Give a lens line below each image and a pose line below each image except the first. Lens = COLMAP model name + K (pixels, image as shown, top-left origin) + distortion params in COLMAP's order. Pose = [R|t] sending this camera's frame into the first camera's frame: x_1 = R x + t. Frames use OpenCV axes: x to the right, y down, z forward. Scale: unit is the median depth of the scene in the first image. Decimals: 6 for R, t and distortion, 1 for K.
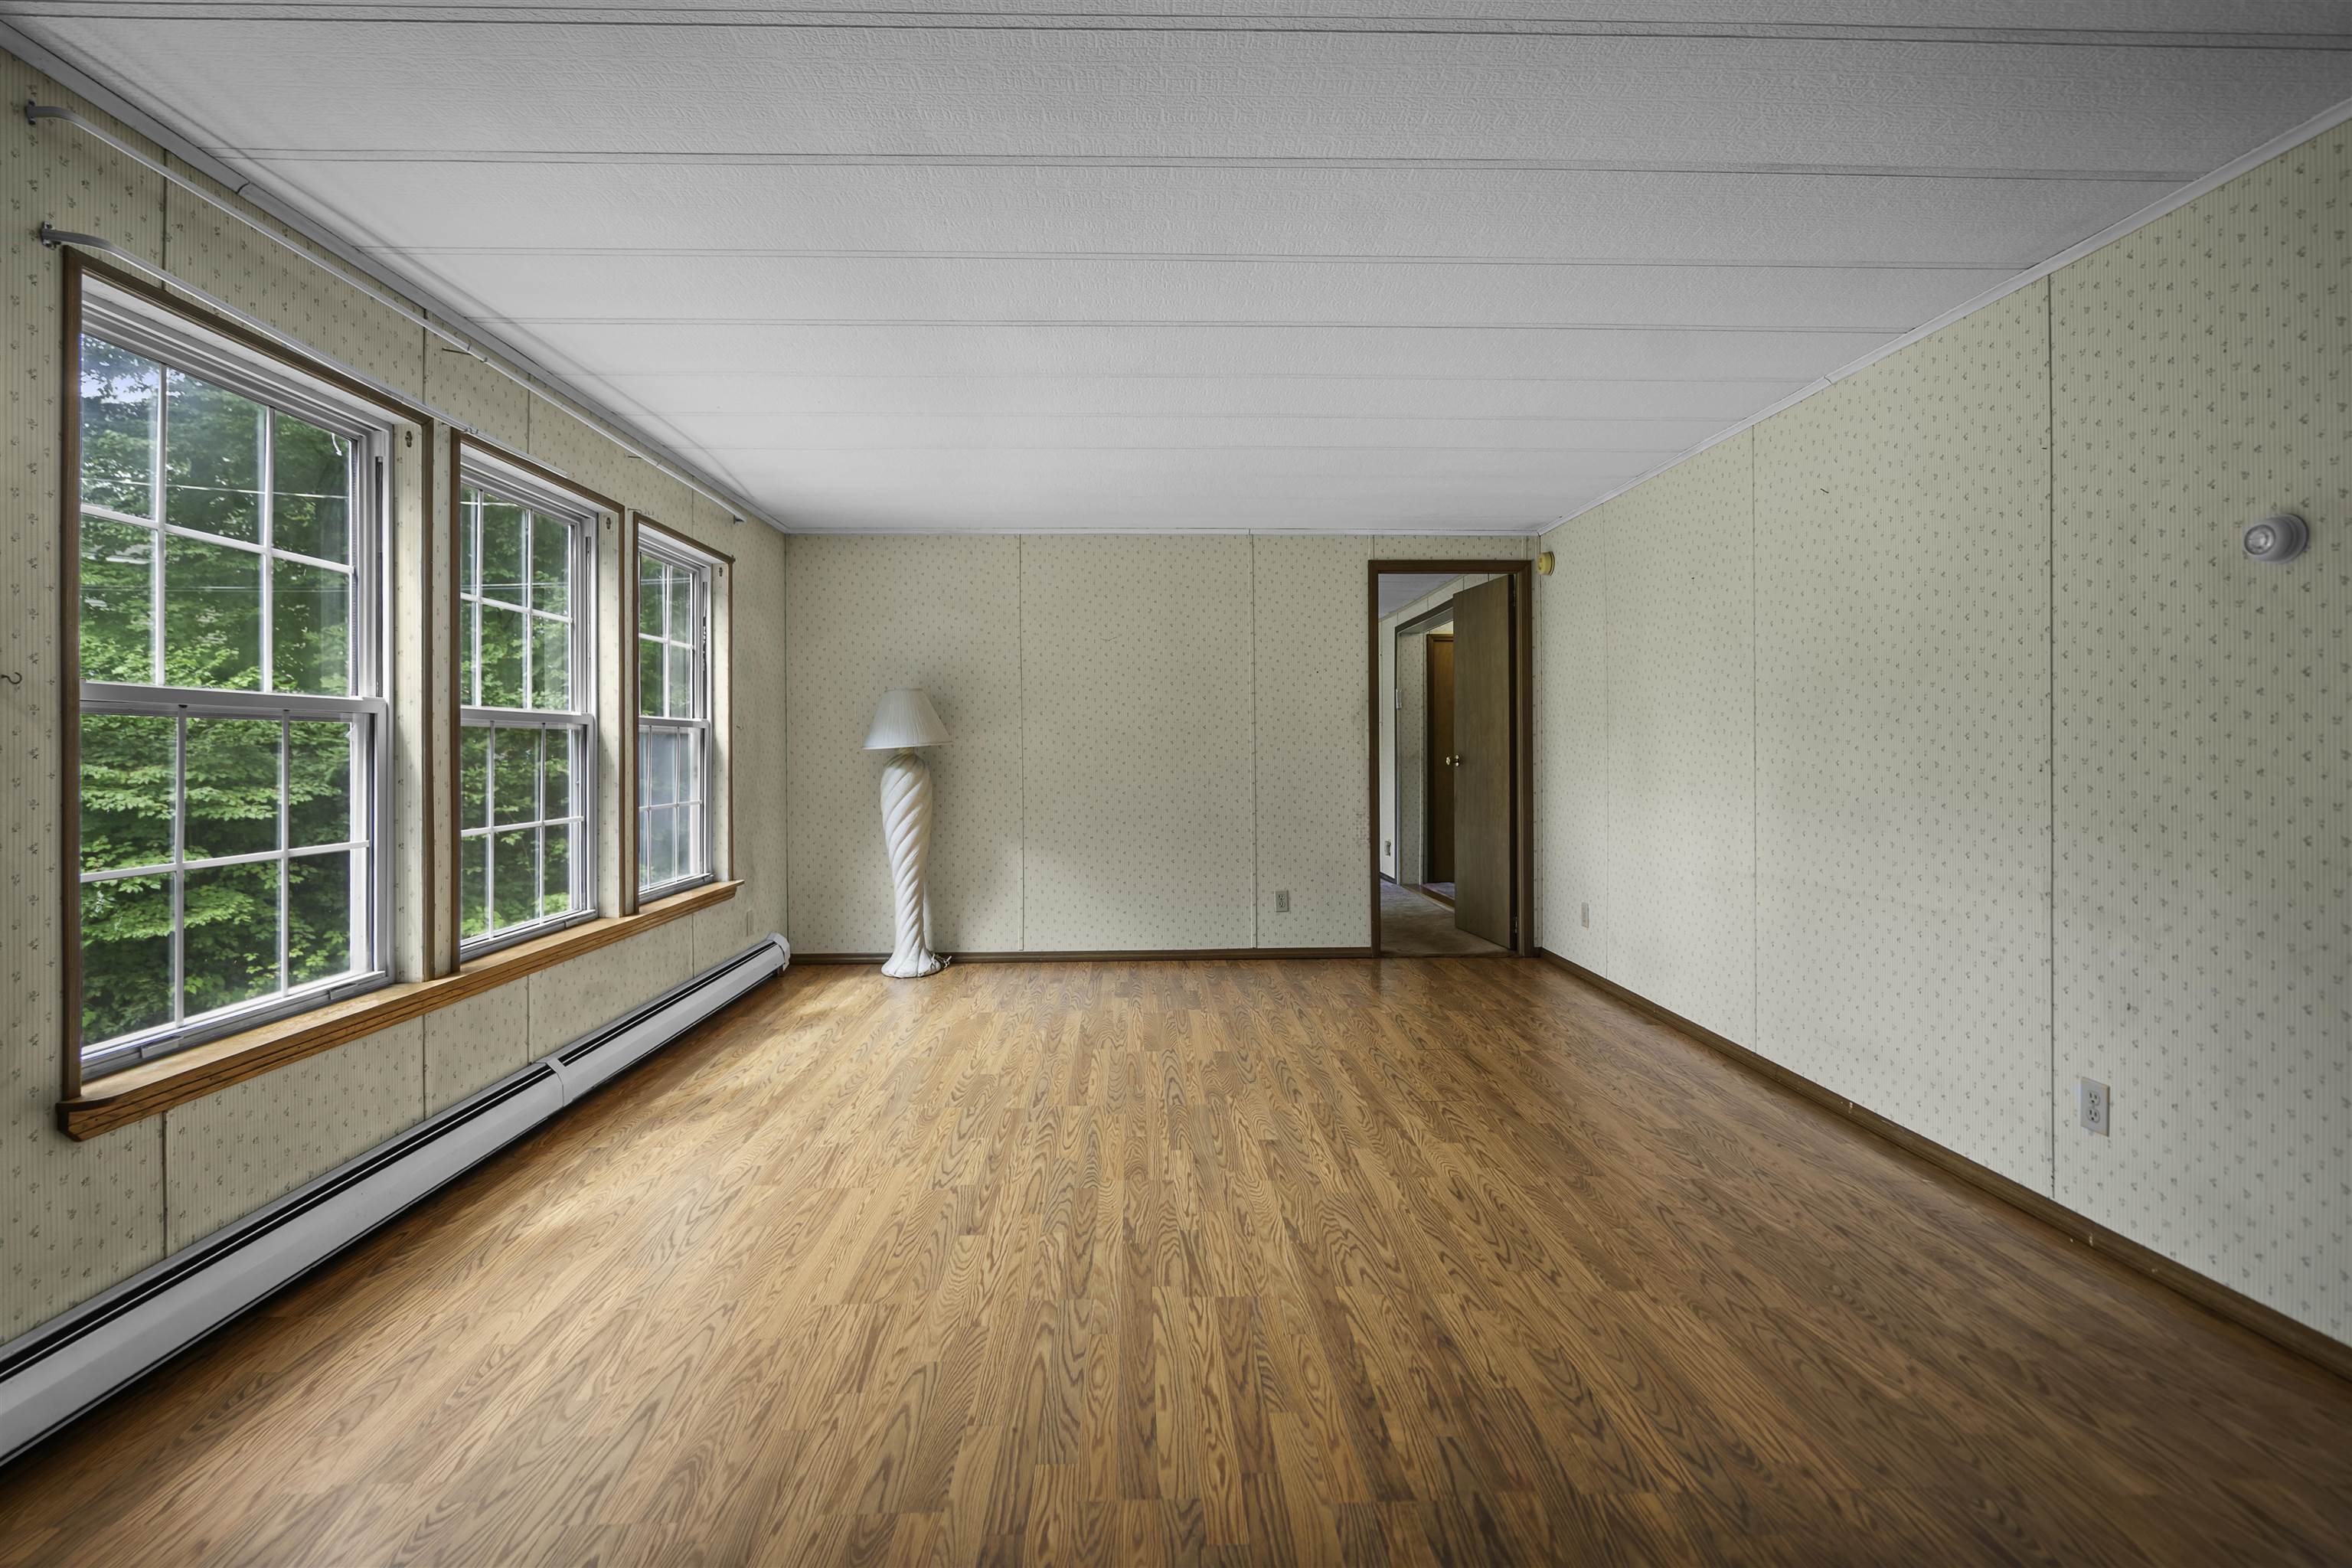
lens RADIAL K [[1084.7, 0, 1168.3], [0, 1084.7, 748.3], [0, 0, 1]] dist [-0.004816, 0.001381]
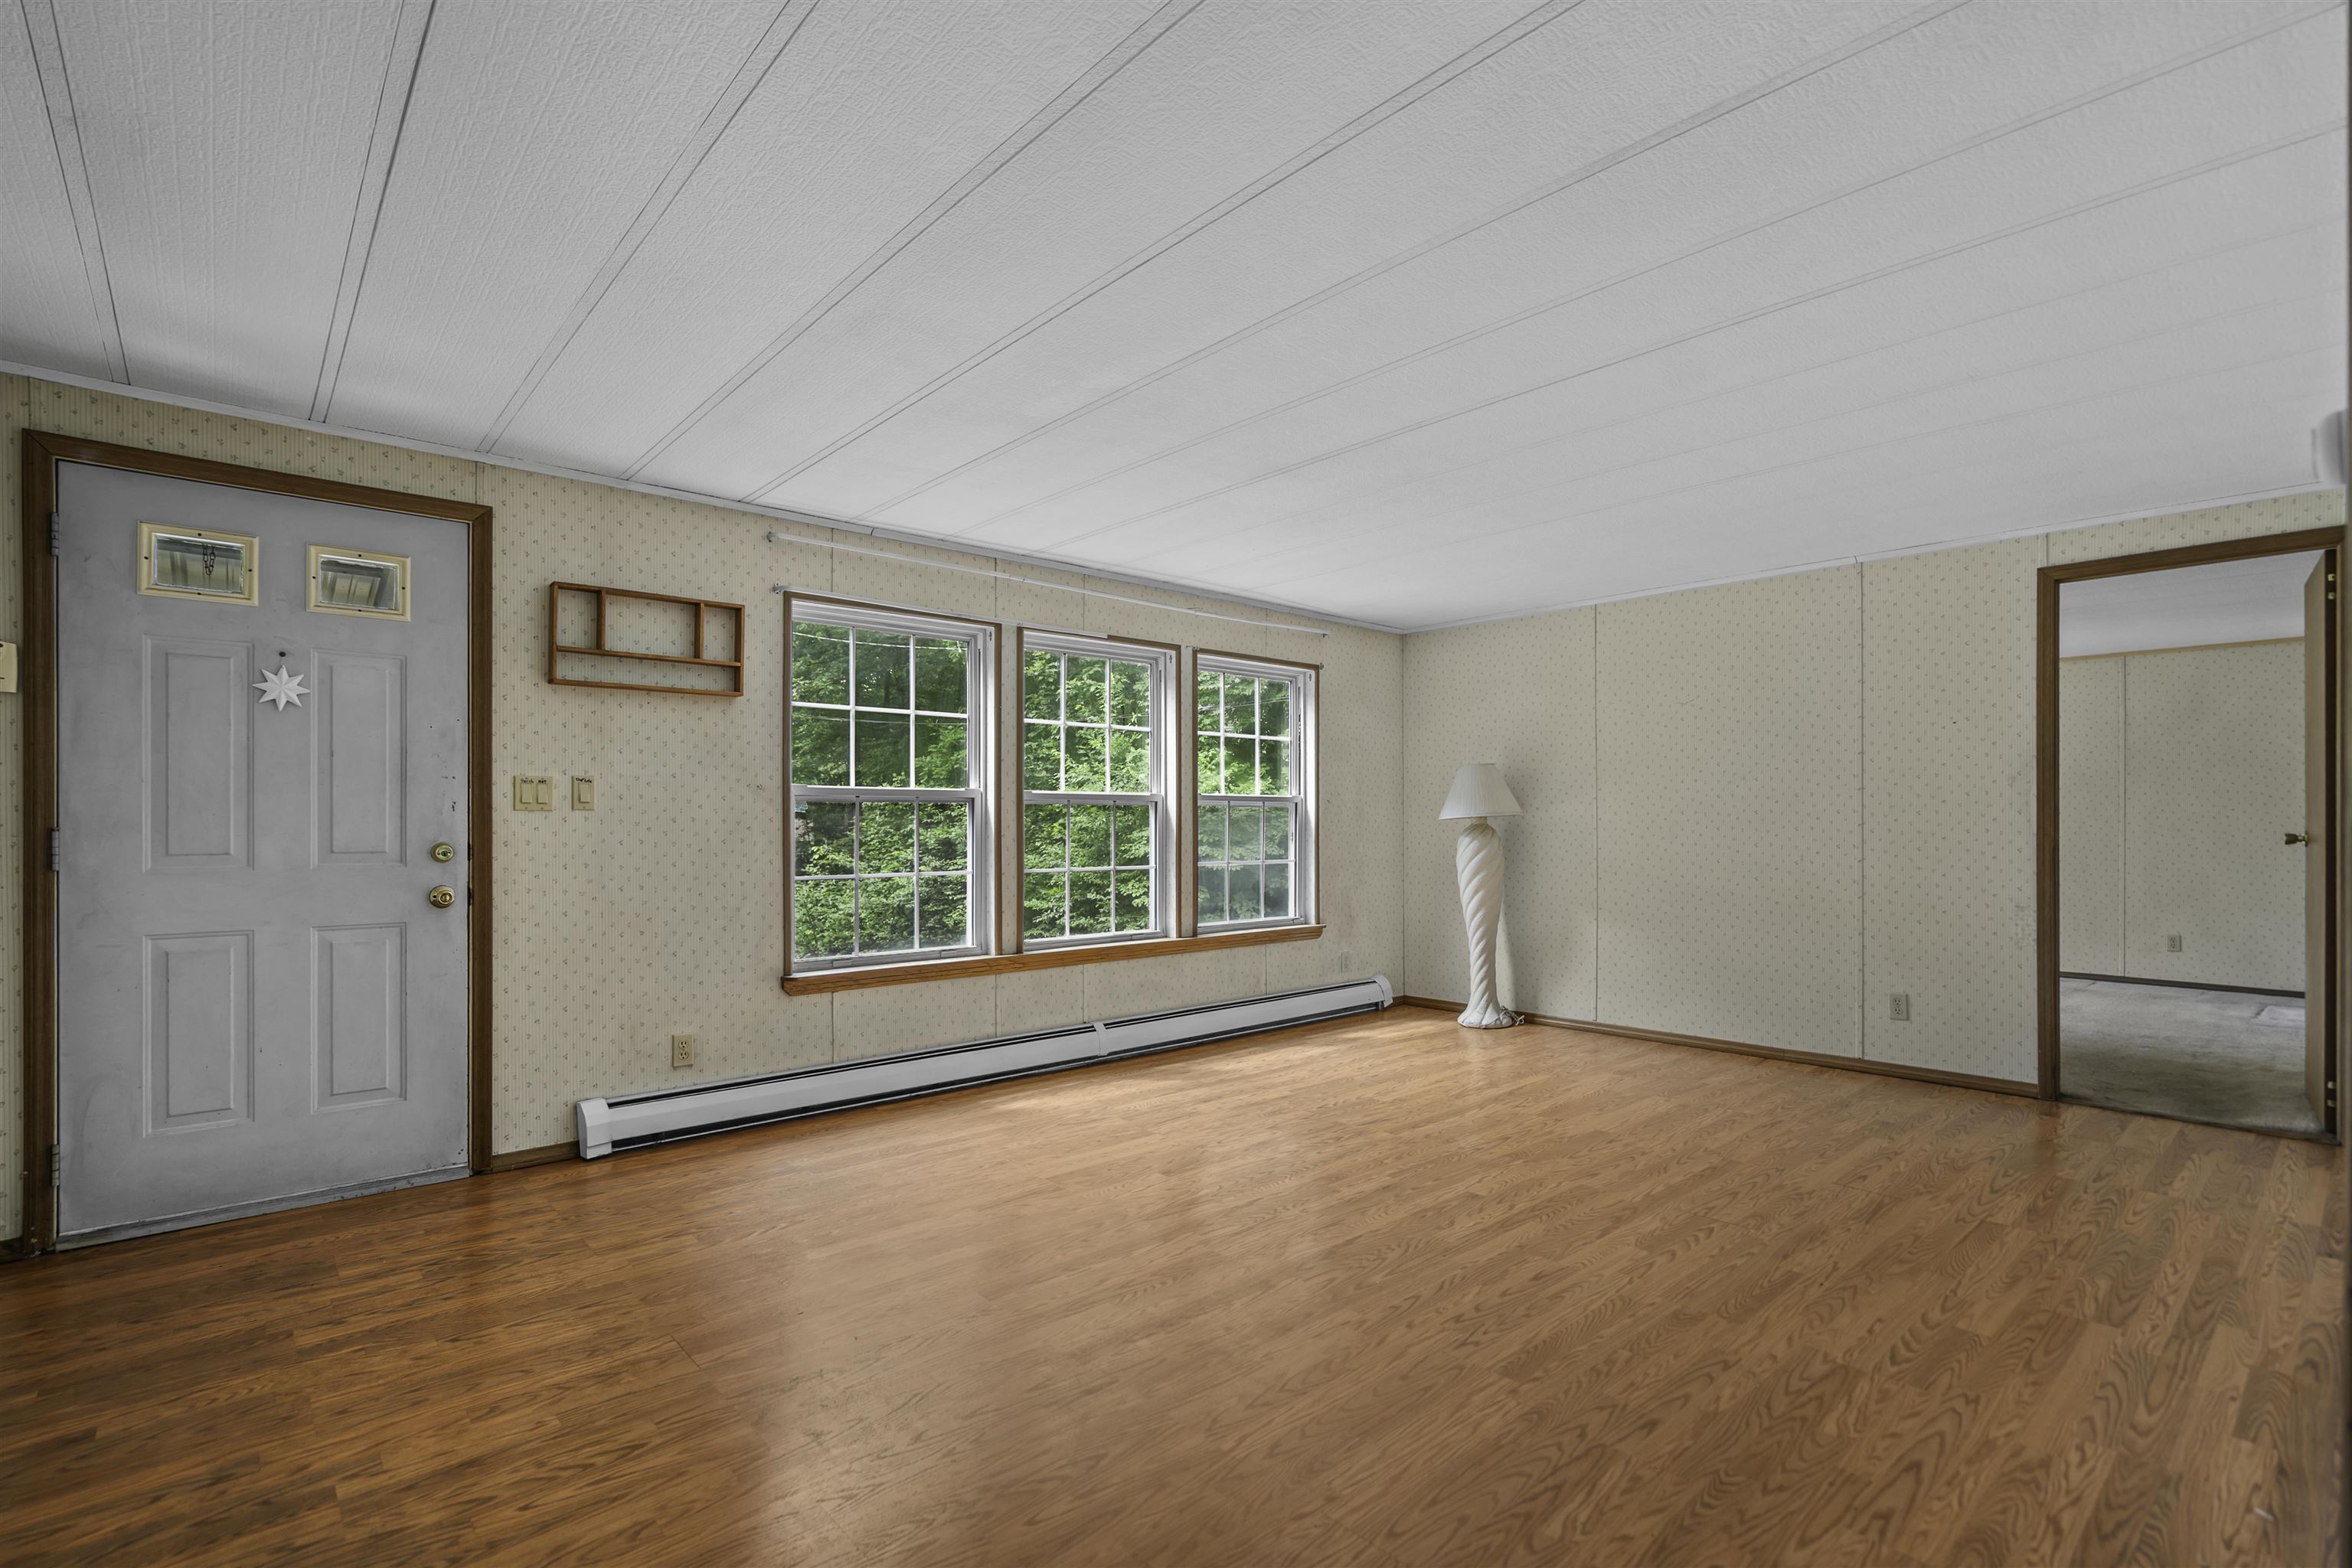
lens RADIAL K [[1089.2, 0, 1171.2], [0, 1089.2, 825.9], [0, 0, 1]] dist [-0.003134, 0.000487]
pose [[0.639238, 0.005798, -0.768987, 0.746490], [-0.001336, 0.999978, 0.006430, 0.001037], [0.769008, -0.003083, 0.639232, 0.112889]]
